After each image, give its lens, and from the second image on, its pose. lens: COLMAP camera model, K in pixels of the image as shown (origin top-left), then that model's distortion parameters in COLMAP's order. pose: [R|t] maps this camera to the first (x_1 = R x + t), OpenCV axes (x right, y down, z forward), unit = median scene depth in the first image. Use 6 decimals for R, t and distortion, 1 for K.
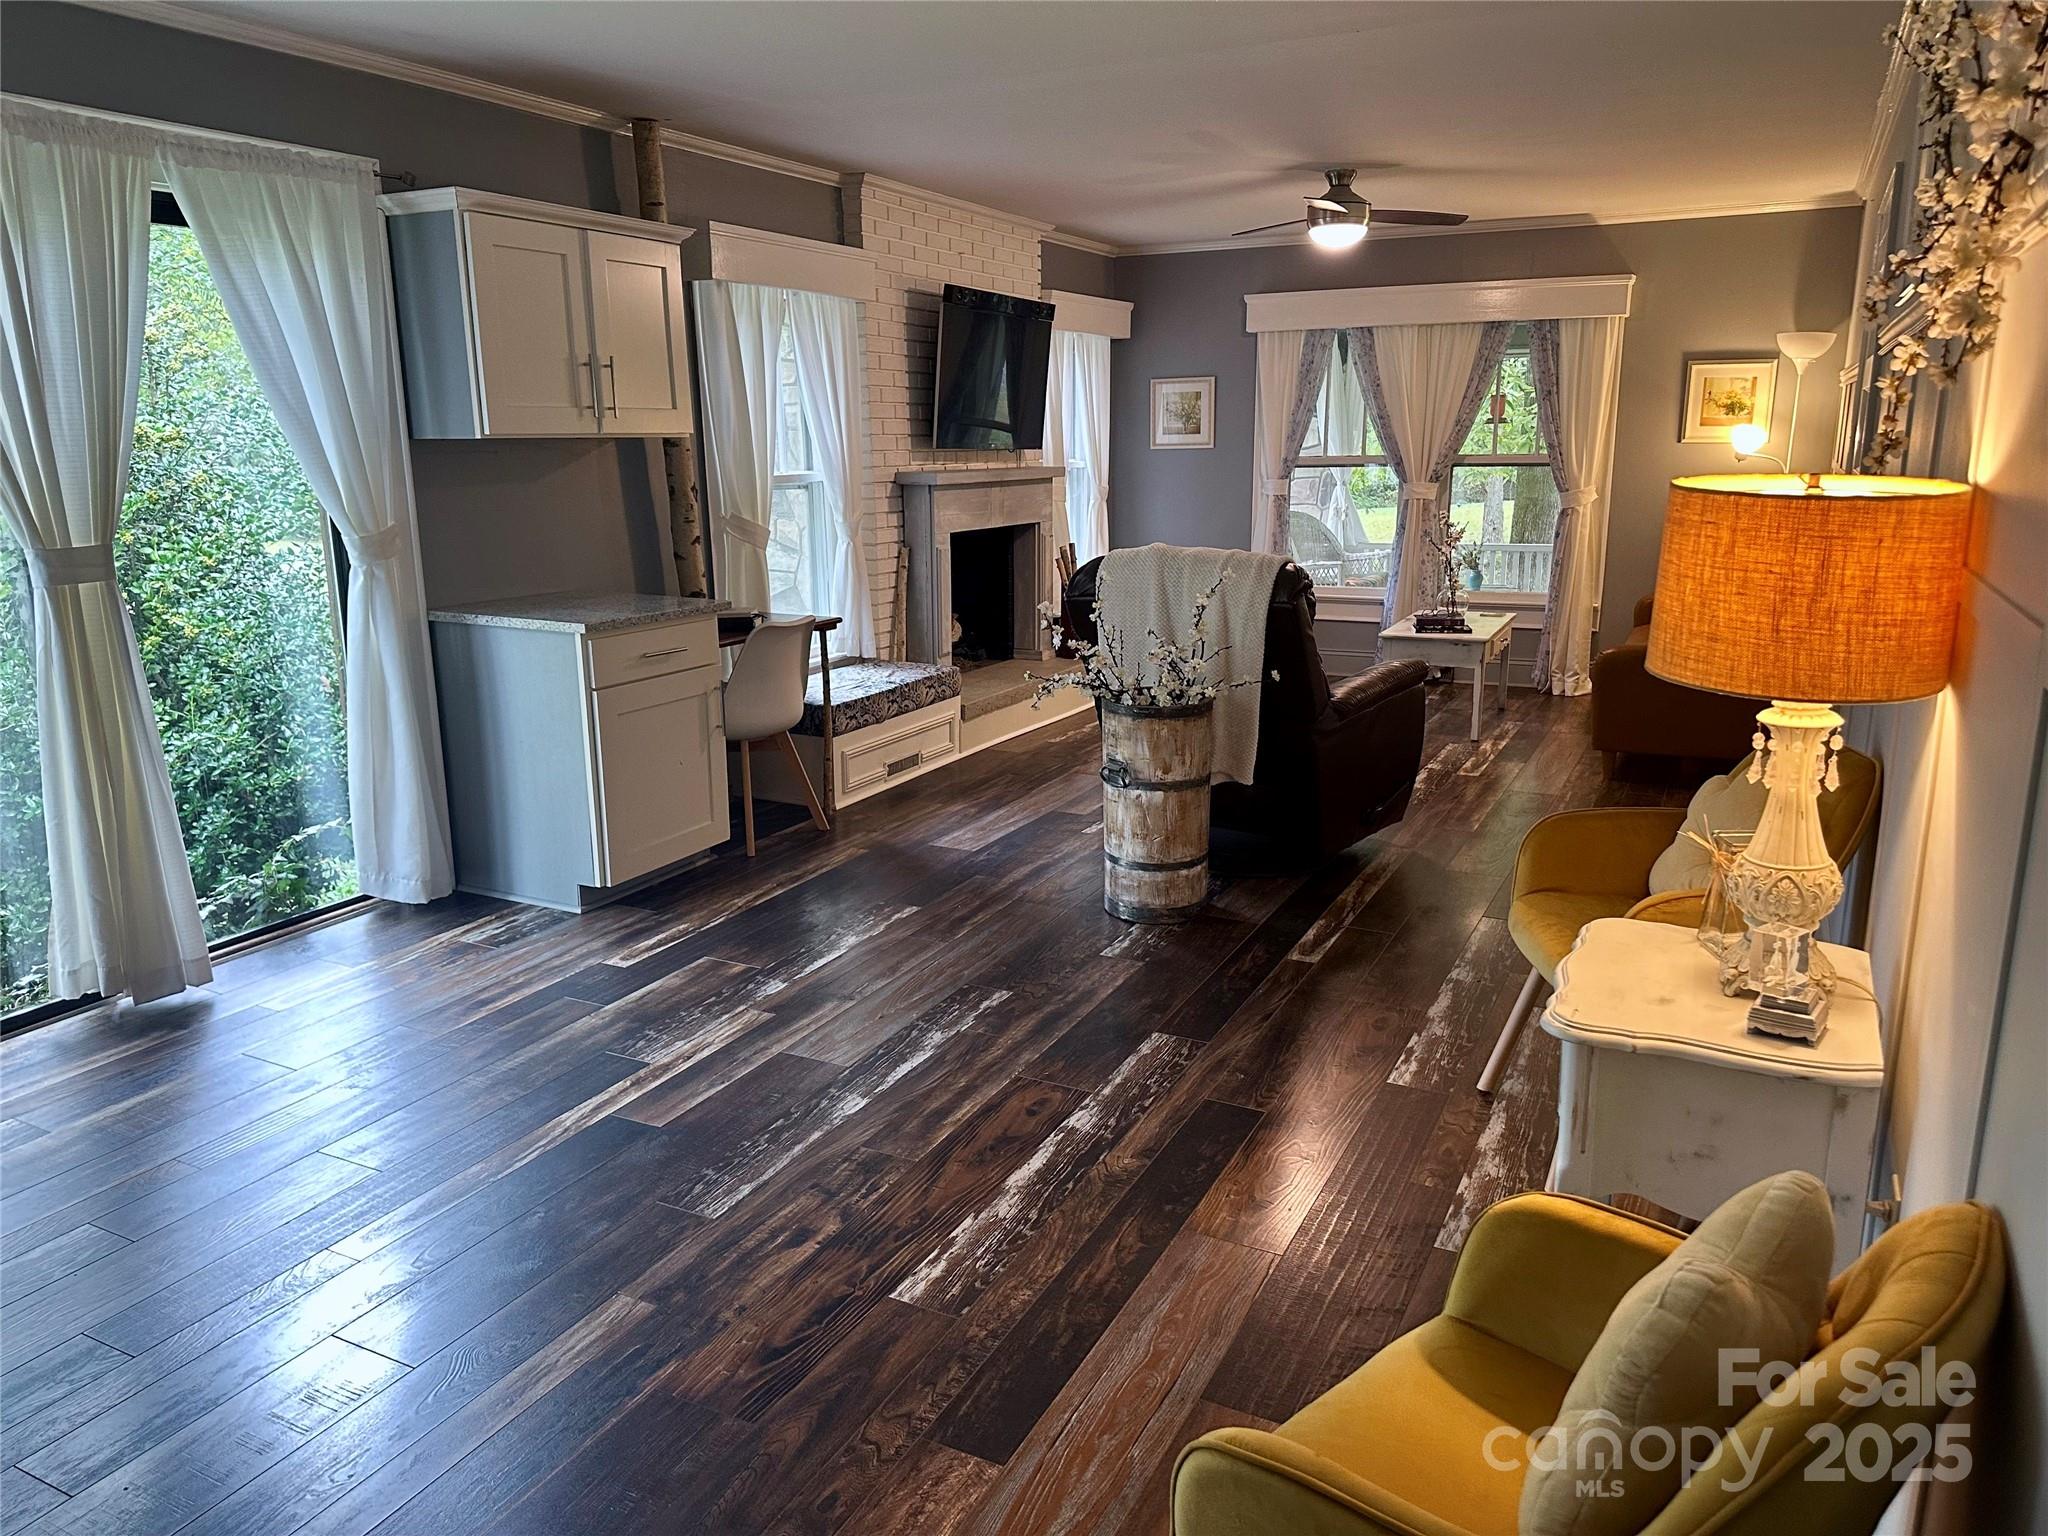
lens RADIAL K [[1436.8, 0, 1024.0], [0, 1436.8, 768.0], [0, 0, 1]] dist [0.179187, -0.387719]
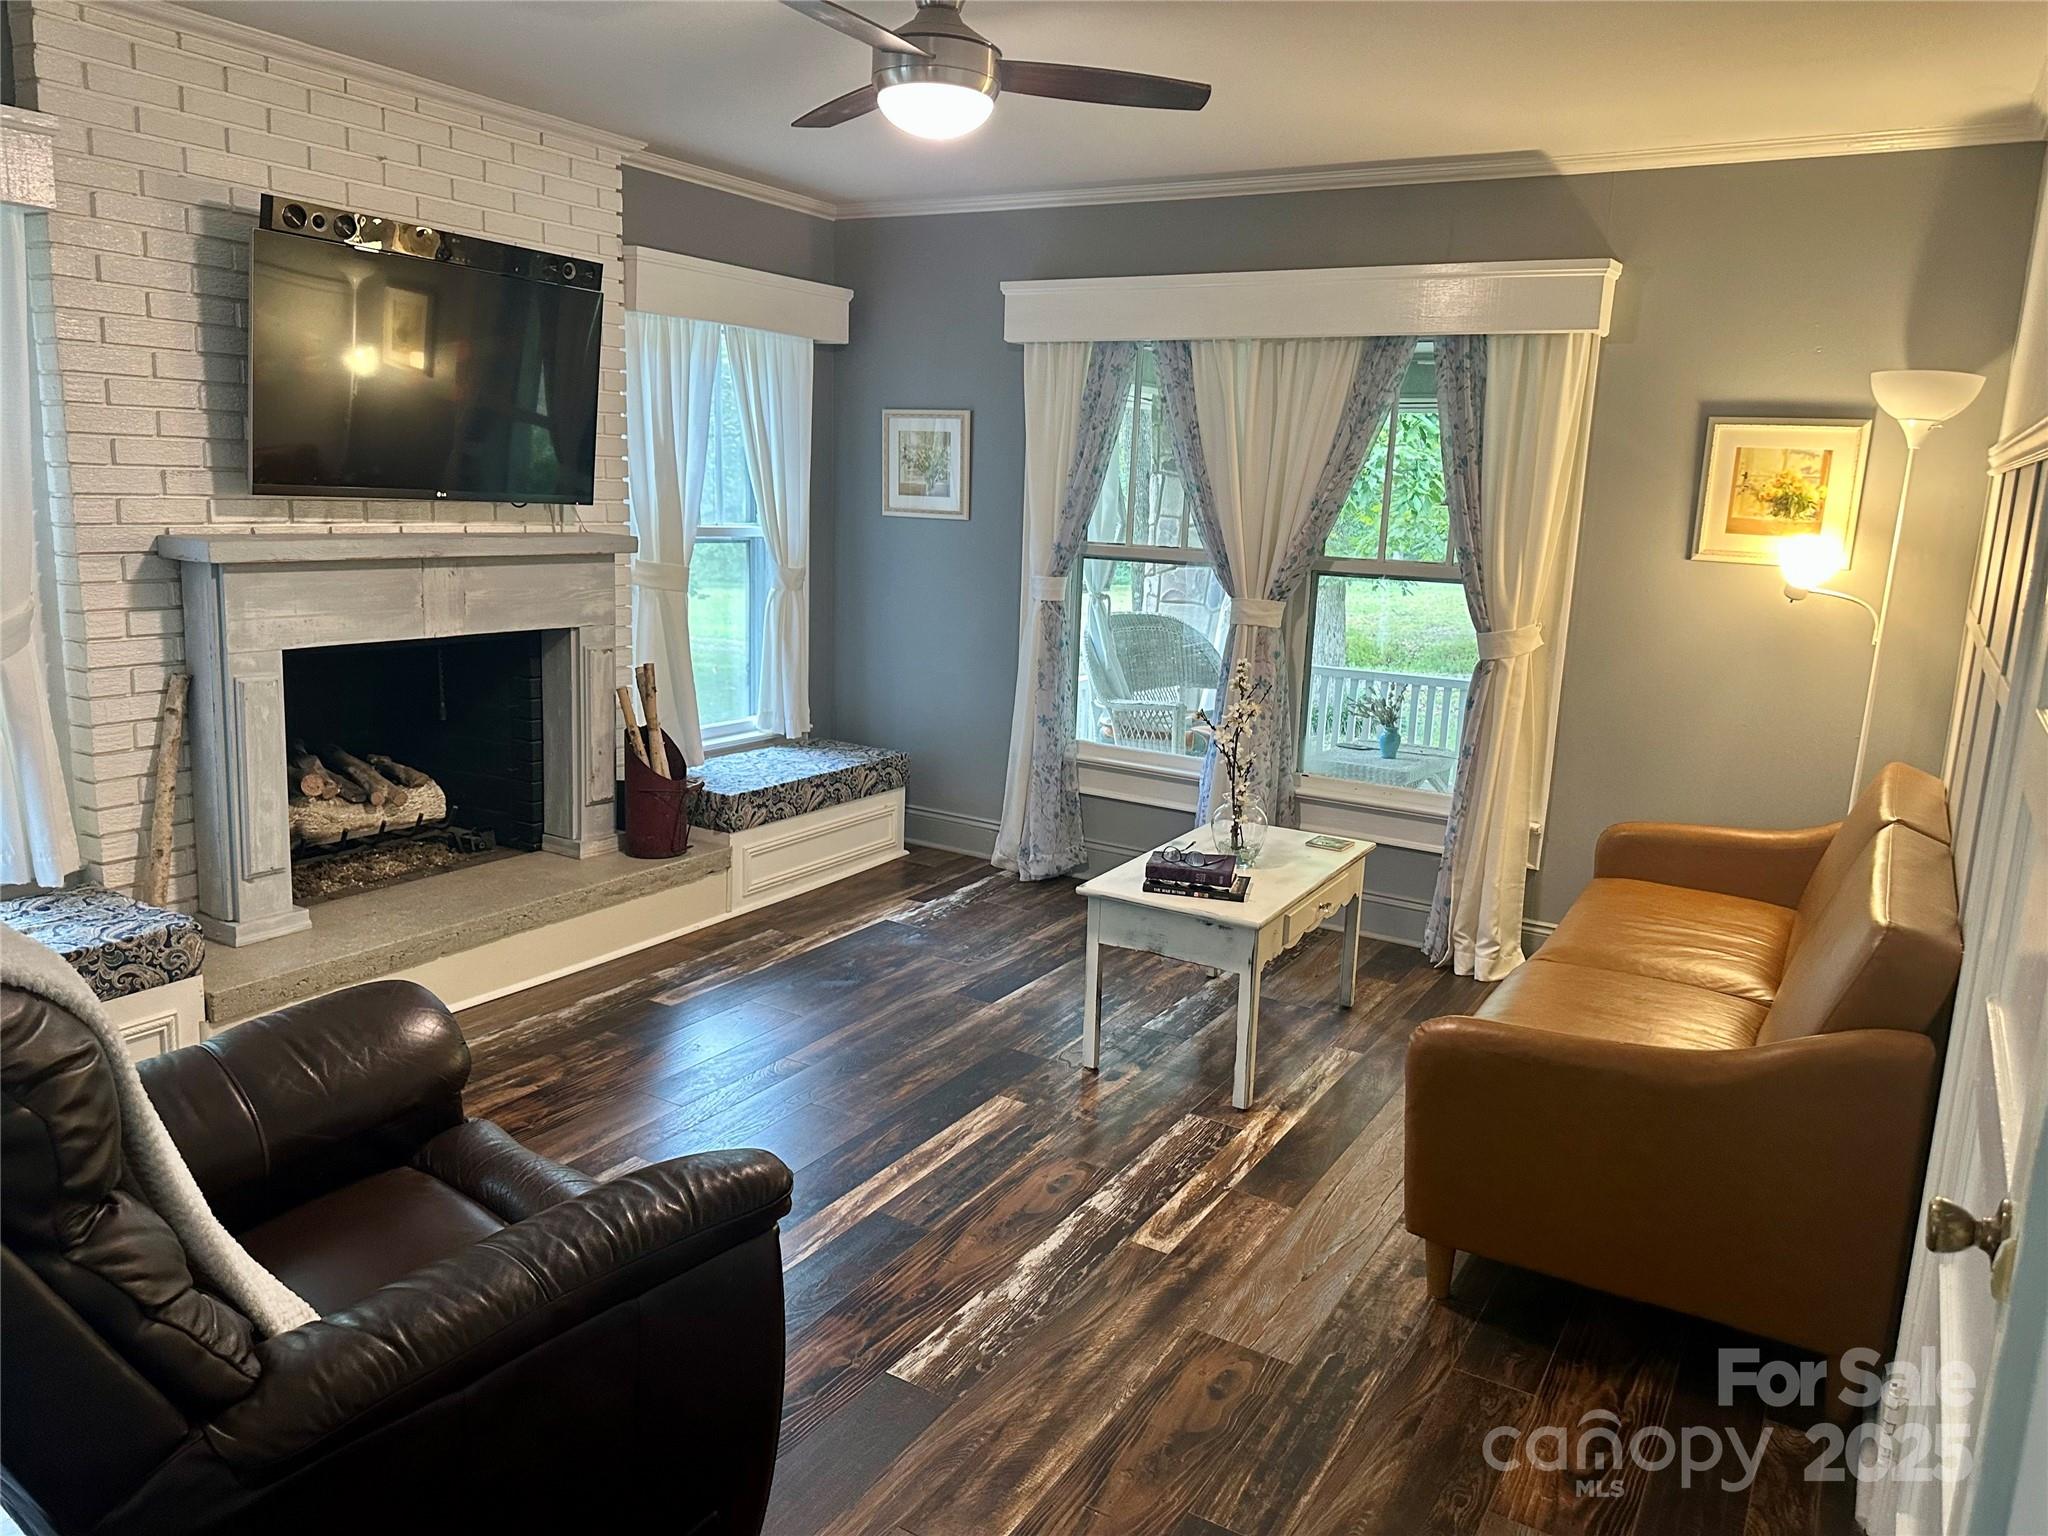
lens RADIAL K [[1400.3, 0, 1024.0], [0, 1400.3, 768.0], [0, 0, 1]] dist [0.071776, -0.188287]
pose [[0.996126, 0.063405, -0.060927, 0.213621], [-0.065450, 0.997337, -0.032183, -0.099864], [0.058725, 0.036046, 0.997623, 0.413427]]
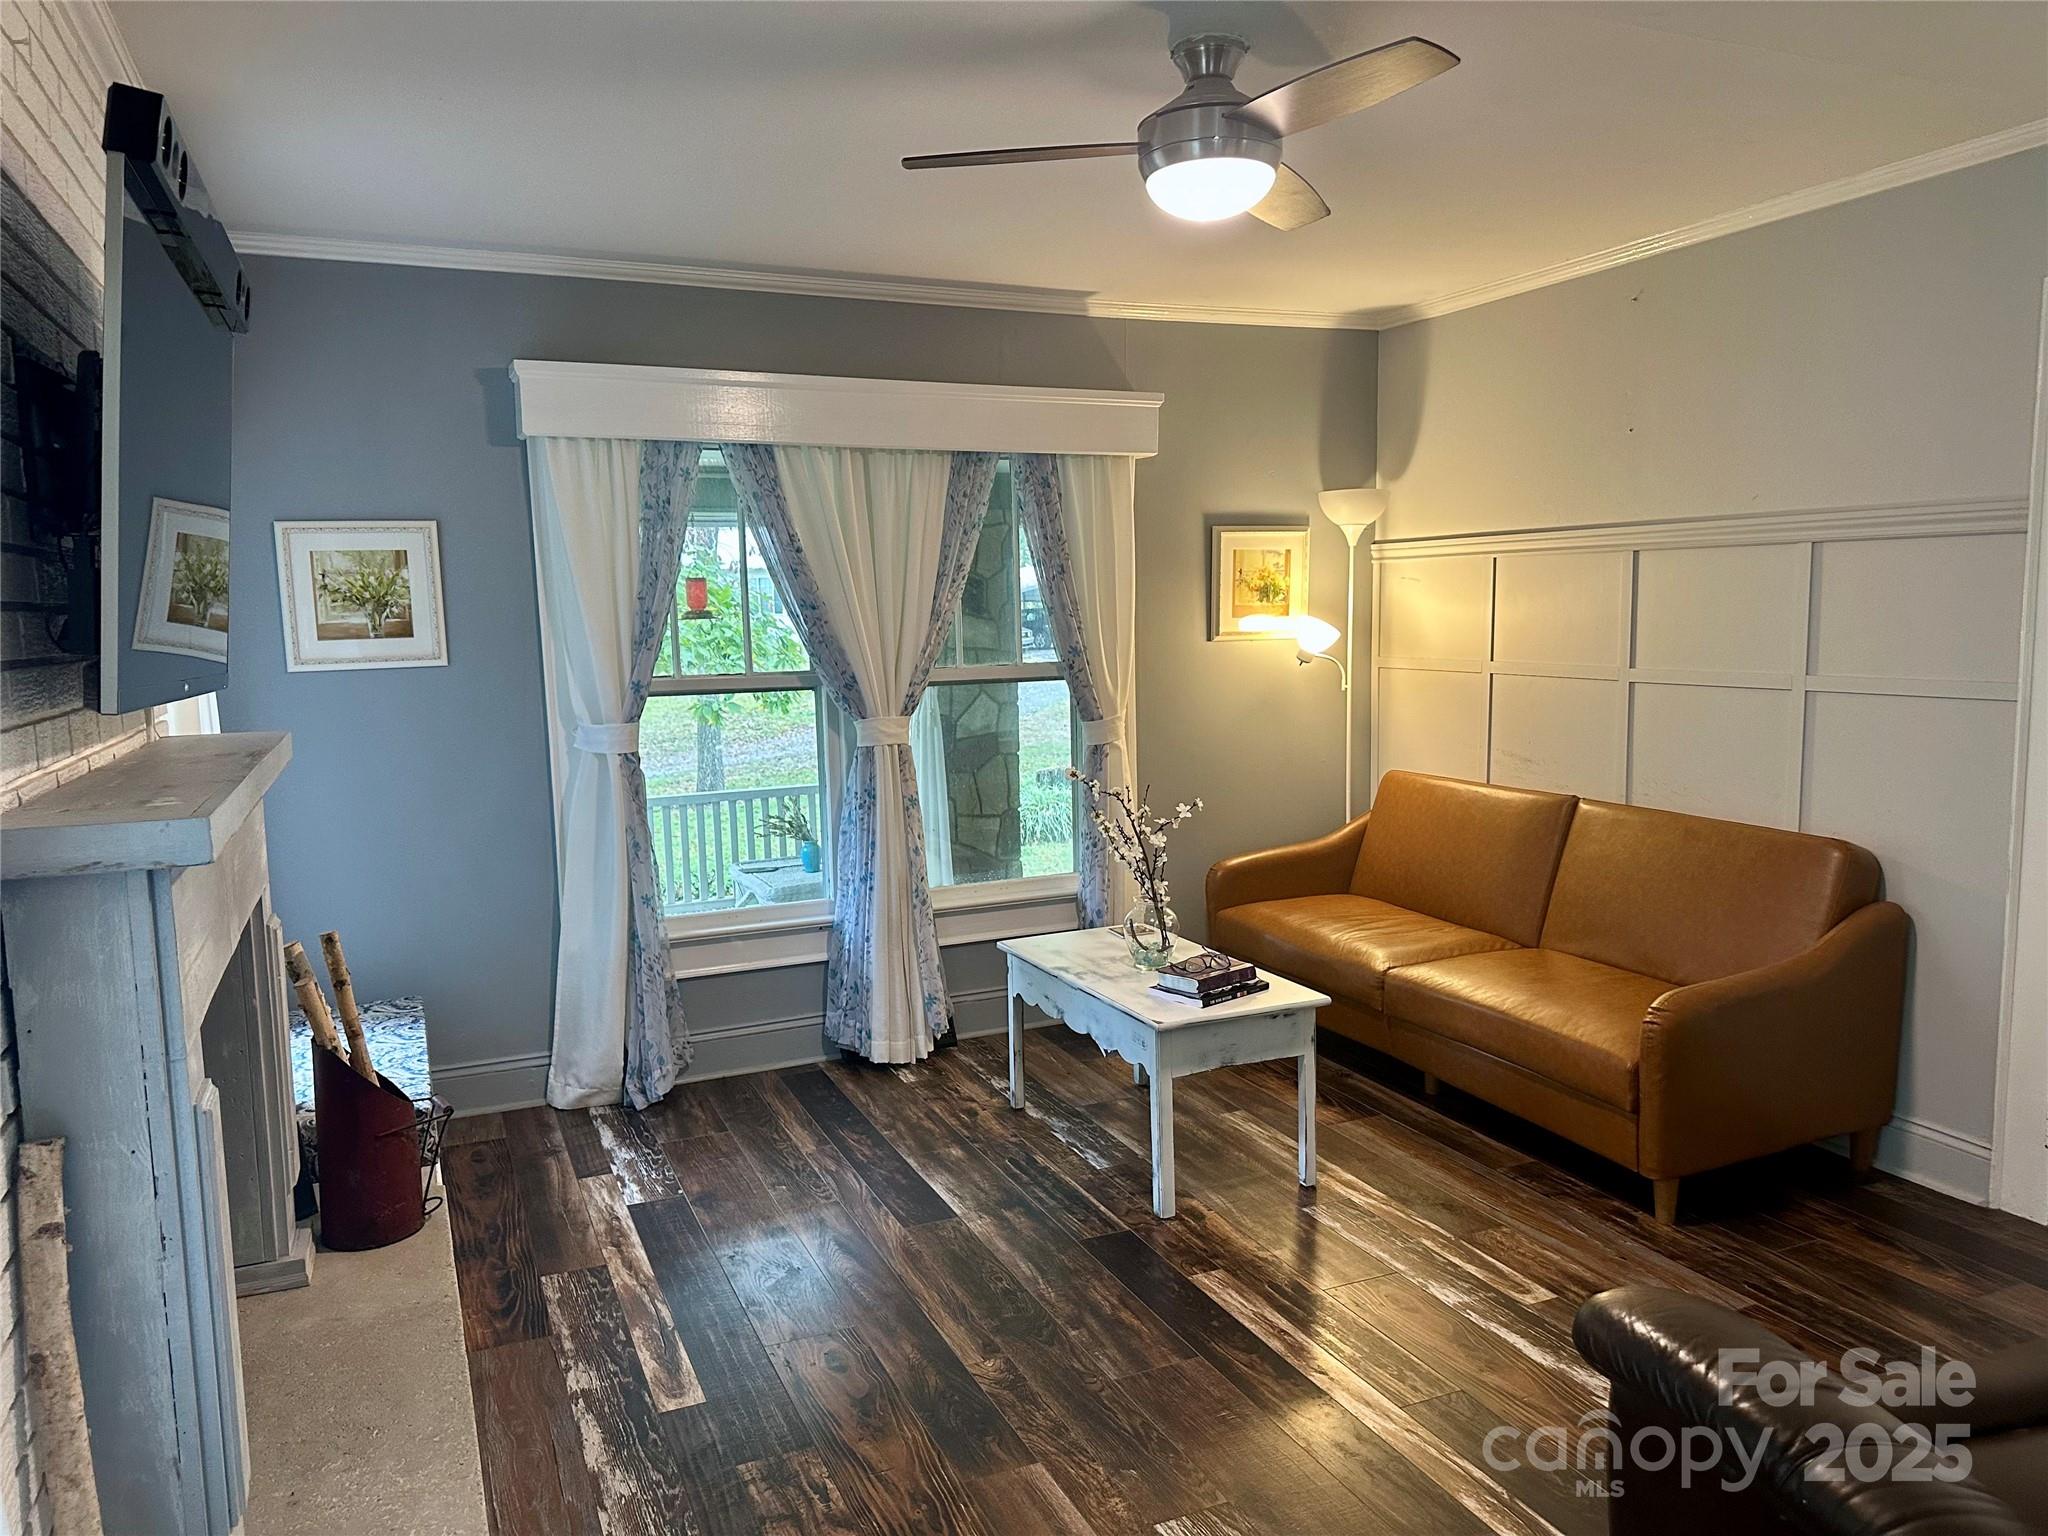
lens RADIAL K [[1410.5, 0, 1024.0], [0, 1410.5, 768.0], [0, 0, 1]] dist [0.075921, -0.124538]
pose [[0.627633, -0.086488, 0.773690, -0.122354], [0.193313, 0.979998, -0.047270, -0.138140], [-0.754126, 0.179233, 0.631798, 0.607699]]
